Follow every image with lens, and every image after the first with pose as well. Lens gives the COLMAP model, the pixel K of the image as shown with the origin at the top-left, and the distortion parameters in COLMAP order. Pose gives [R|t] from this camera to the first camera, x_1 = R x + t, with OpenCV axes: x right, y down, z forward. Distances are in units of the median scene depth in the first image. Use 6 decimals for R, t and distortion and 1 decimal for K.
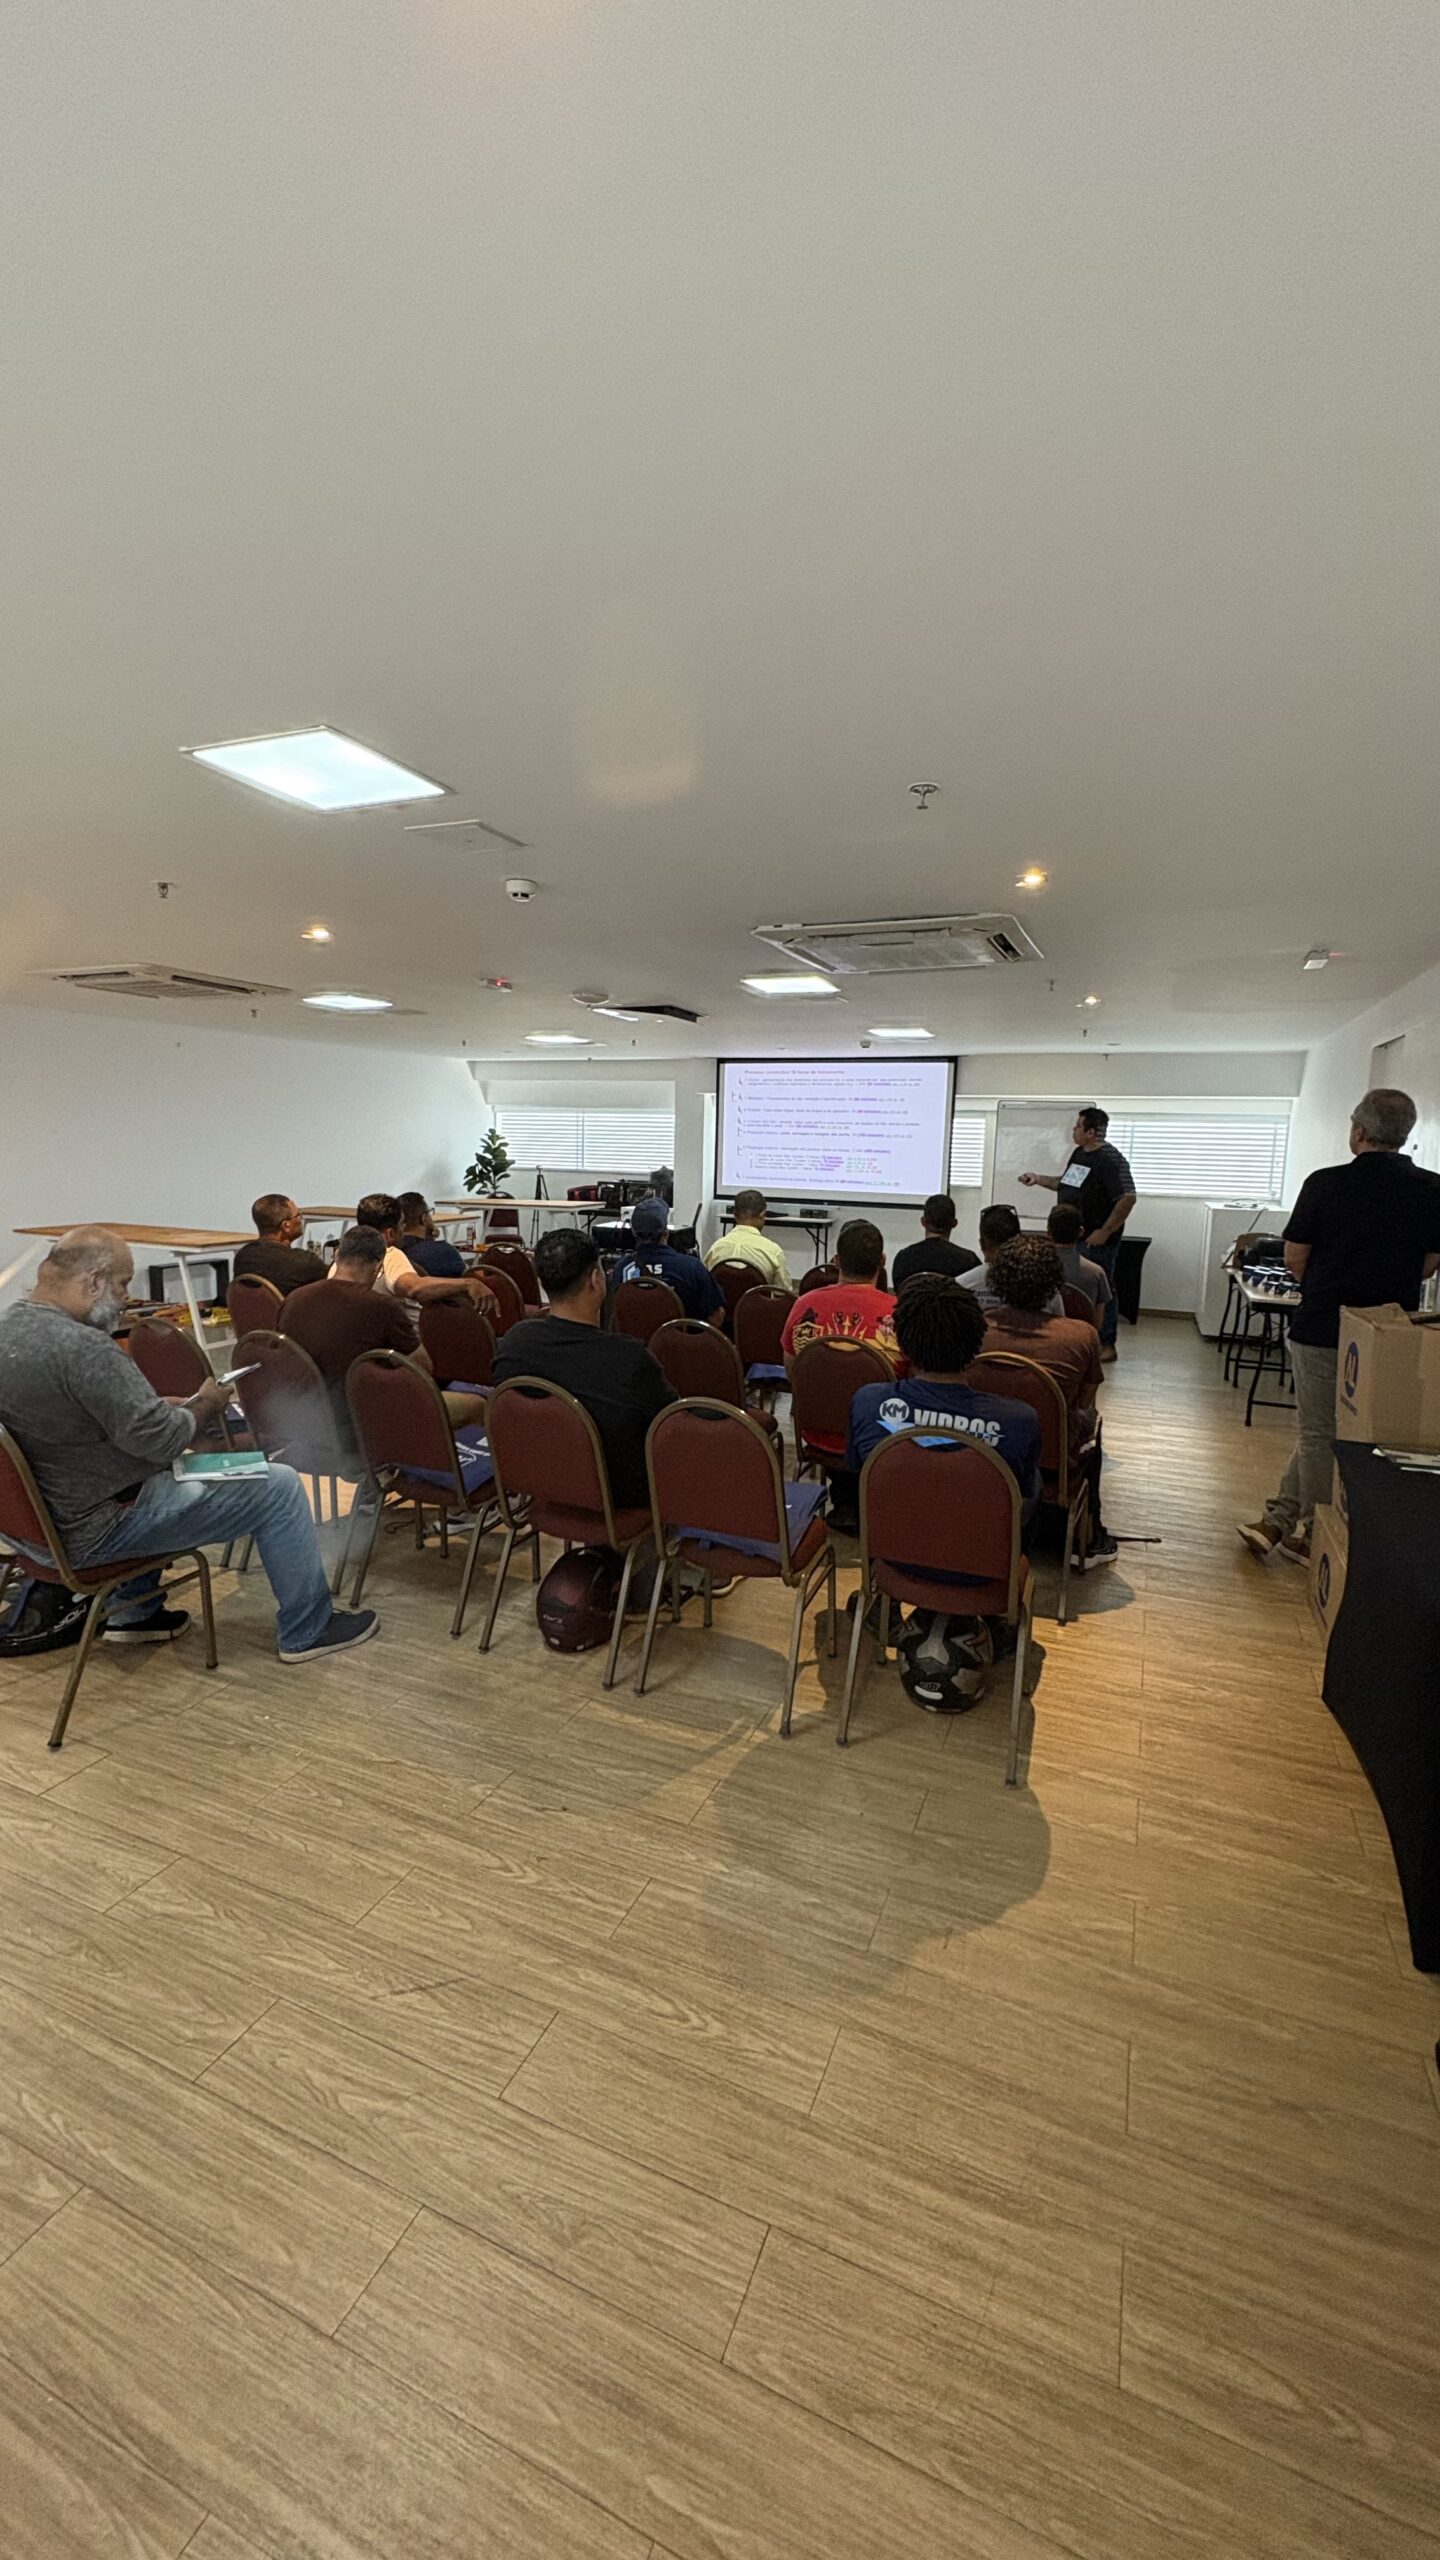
lens RADIAL K [[1026.1, 0, 725.5], [0, 1026.1, 1274.6], [0, 0, 1]] dist [0.001559, 0.000610]
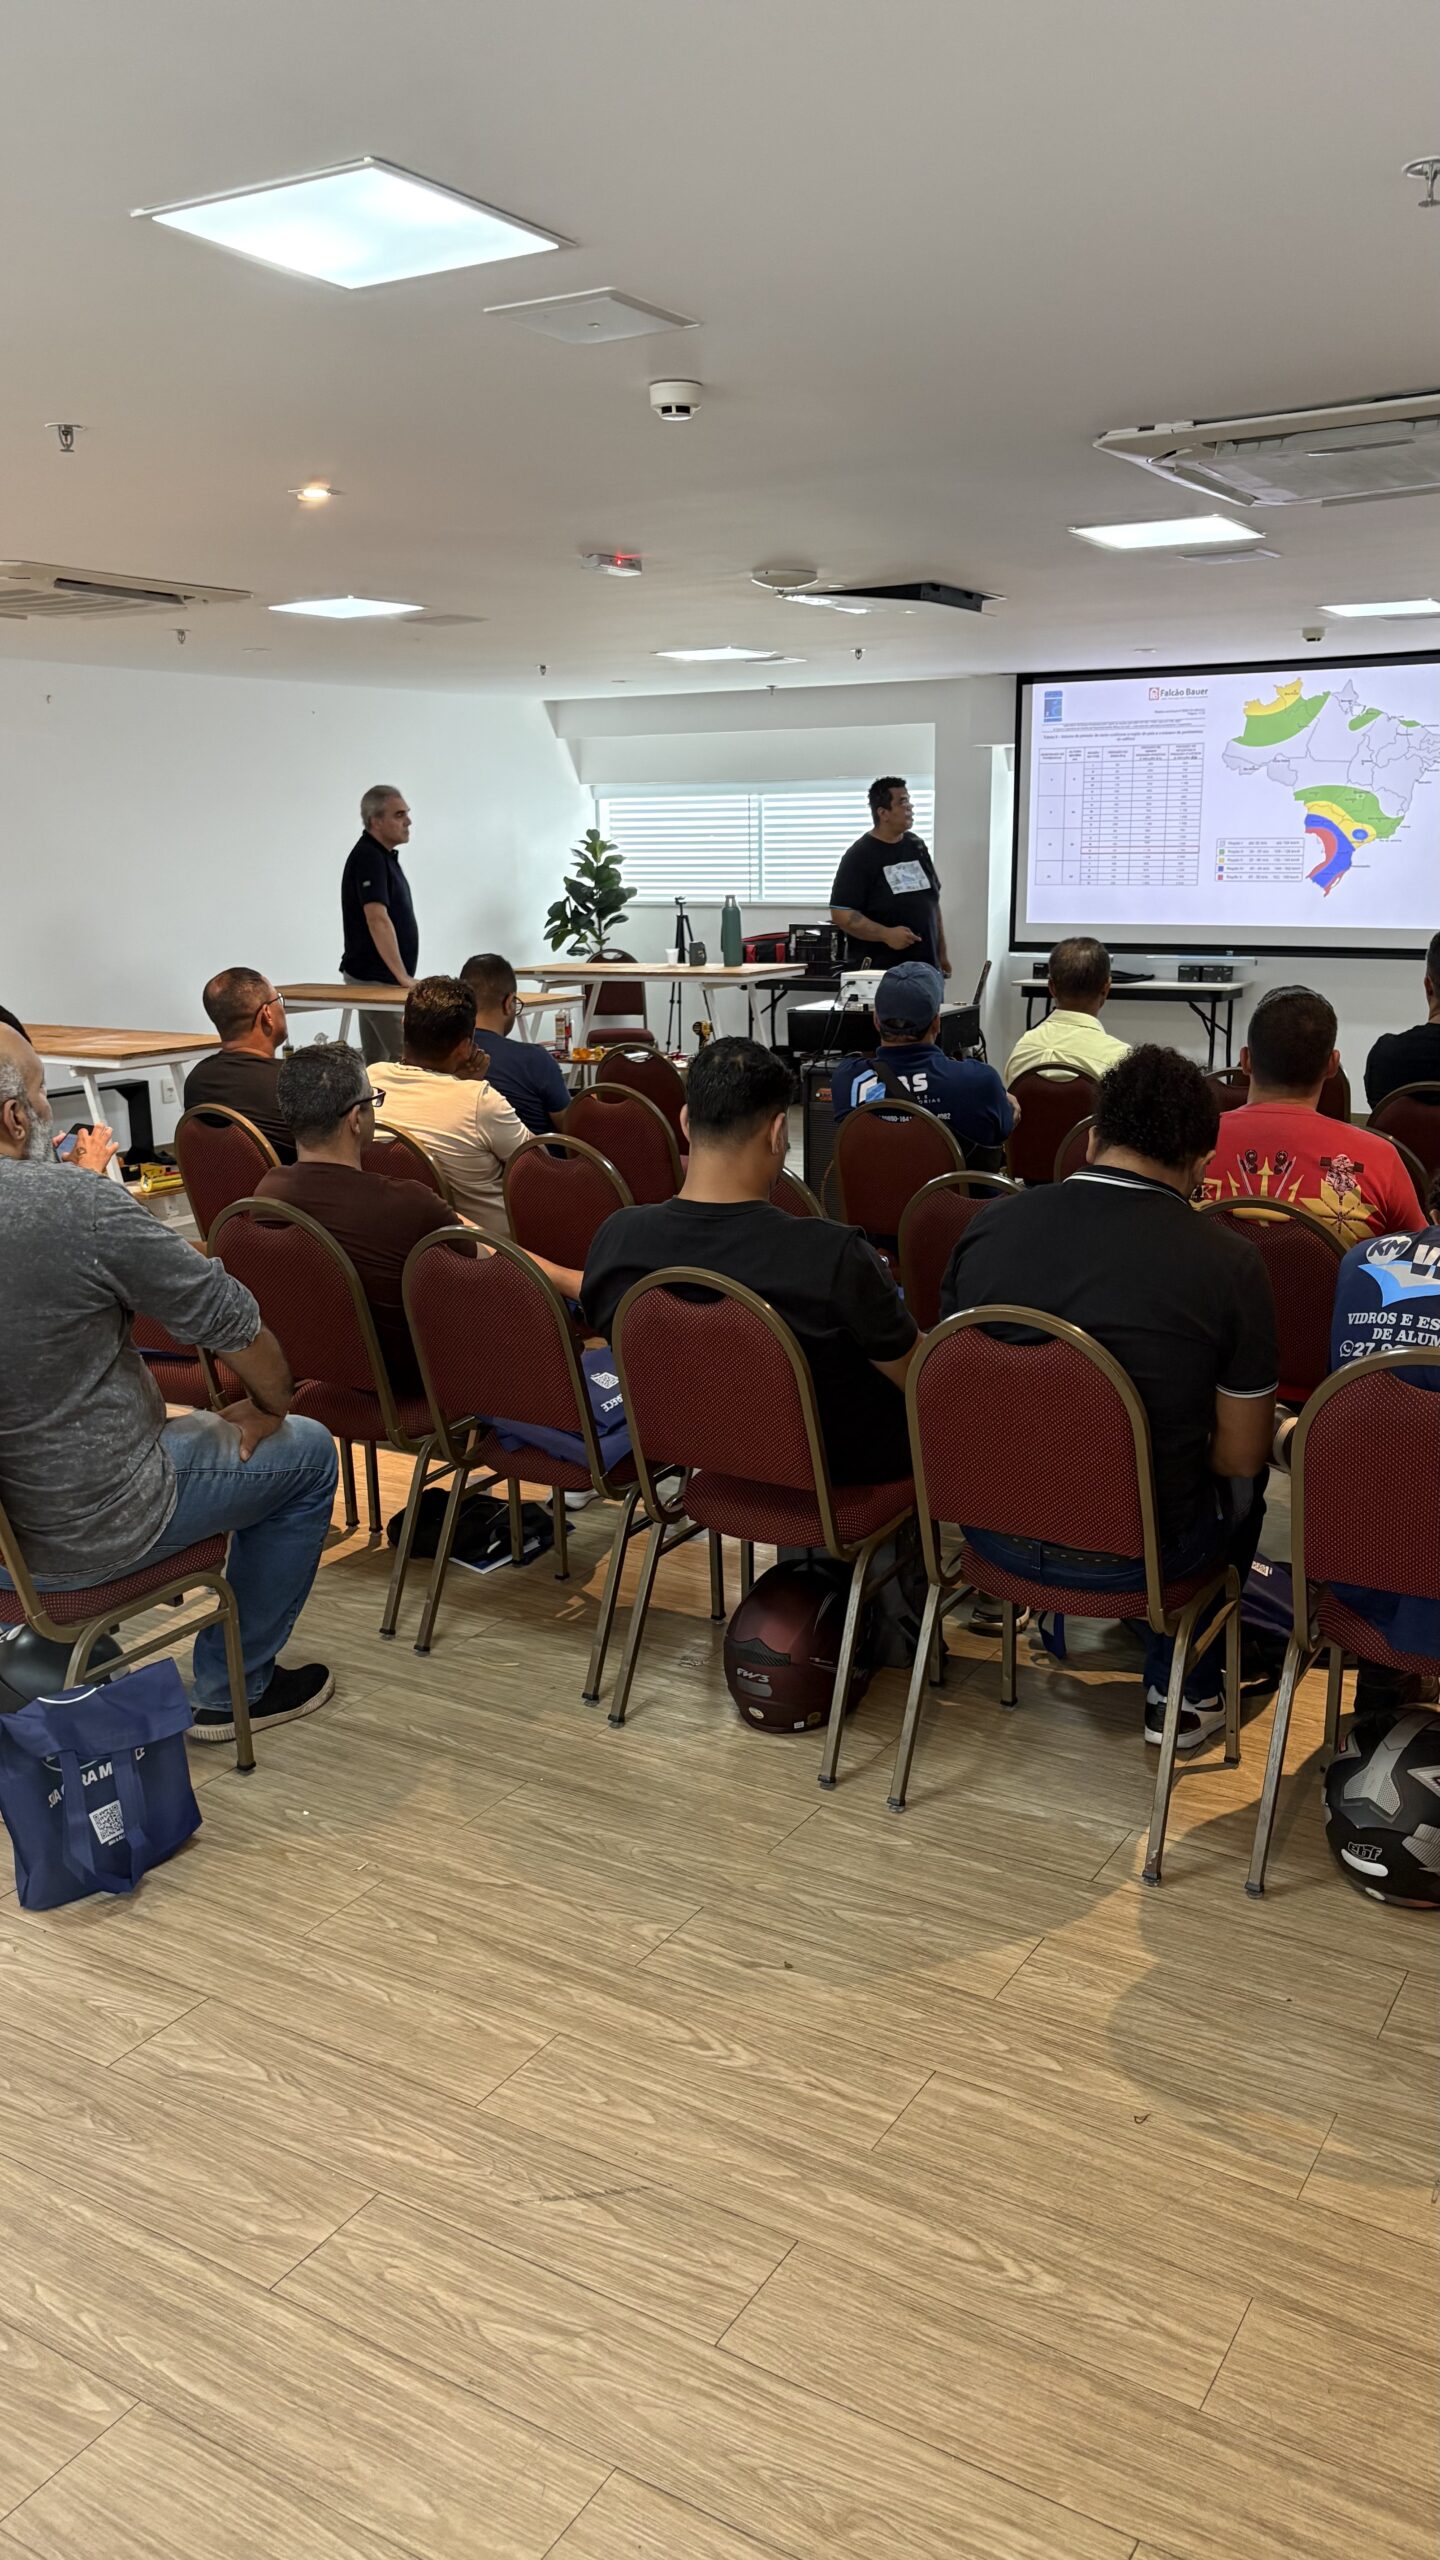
lens RADIAL K [[1969.0, 0, 725.8], [0, 1969.0, 1286.3], [0, 0, 1]] dist [0.037044, -0.016342]
pose [[0.988610, -0.001747, -0.150491, -0.012797], [0.015783, 0.995622, 0.092129, 0.006322], [0.149671, -0.093455, 0.984309, -0.111015]]
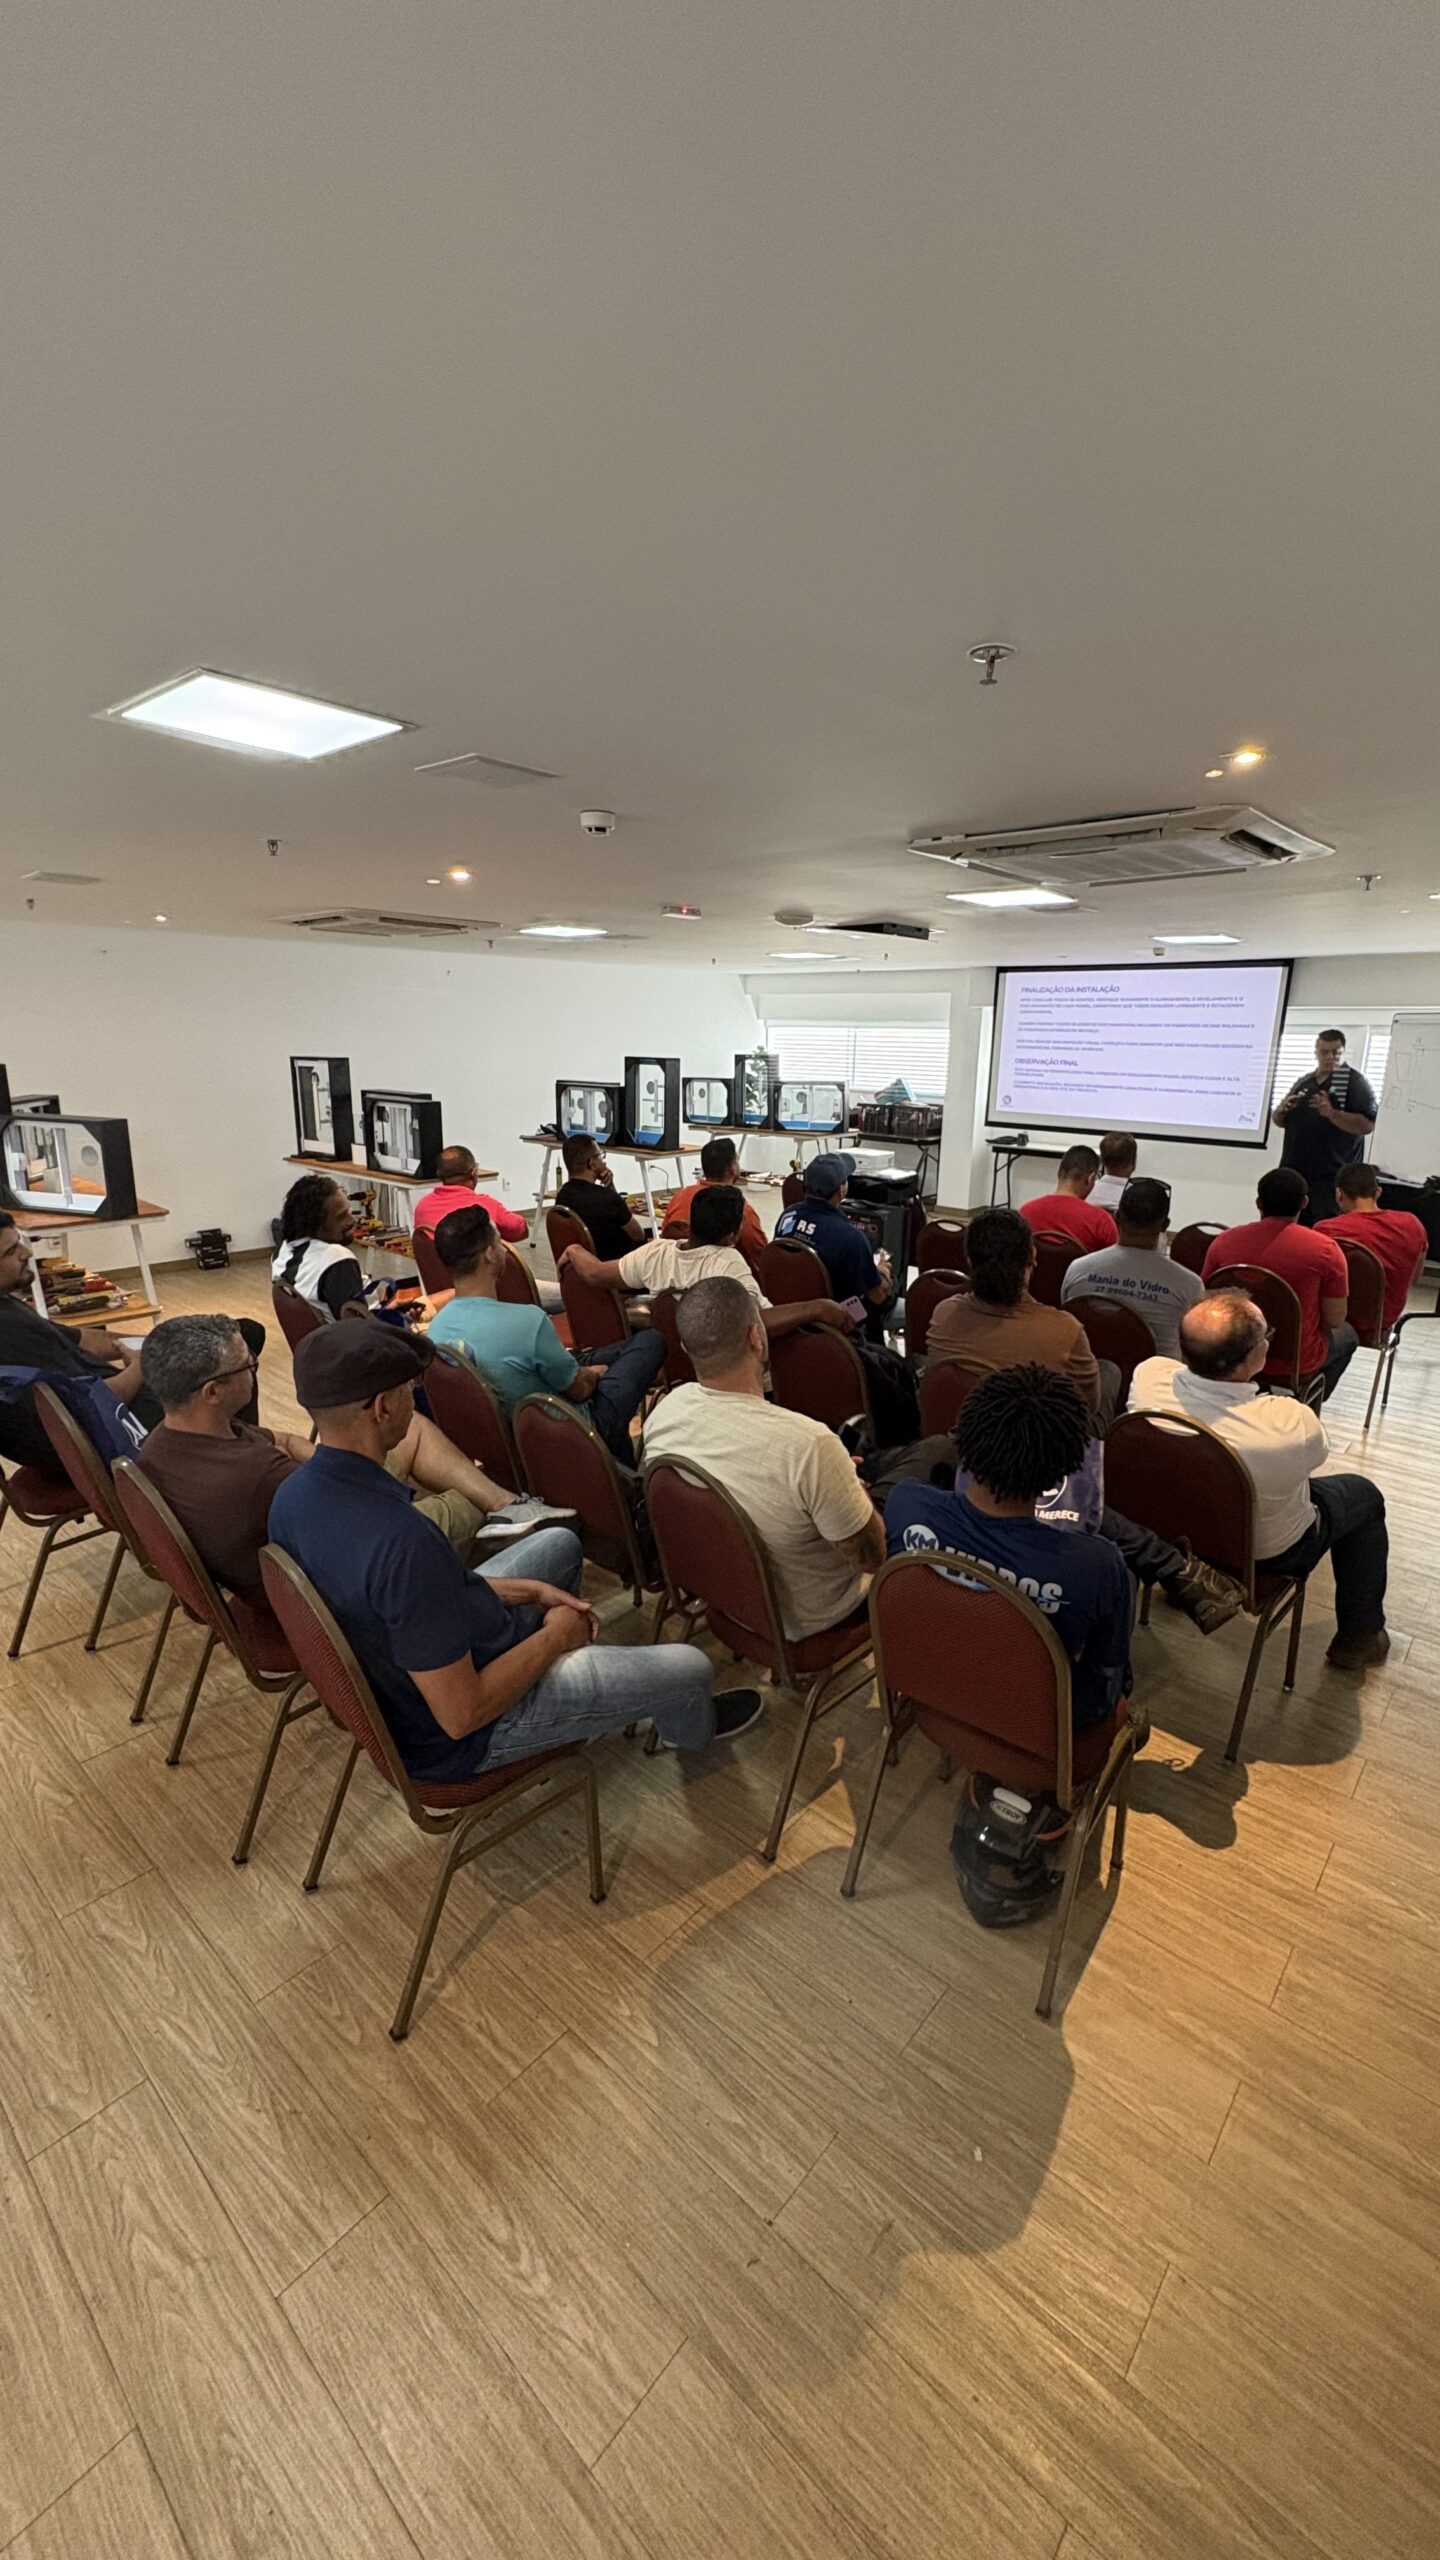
lens RADIAL K [[1026.1, 0, 728.3], [0, 1026.1, 1273.9], [0, 0, 1]] dist [0.001559, 0.000610]
pose [[0.948404, 0.065923, -0.310135, 0.217034], [-0.034999, 0.993936, 0.104245, -0.106446], [0.315127, -0.088011, 0.944960, 0.218717]]
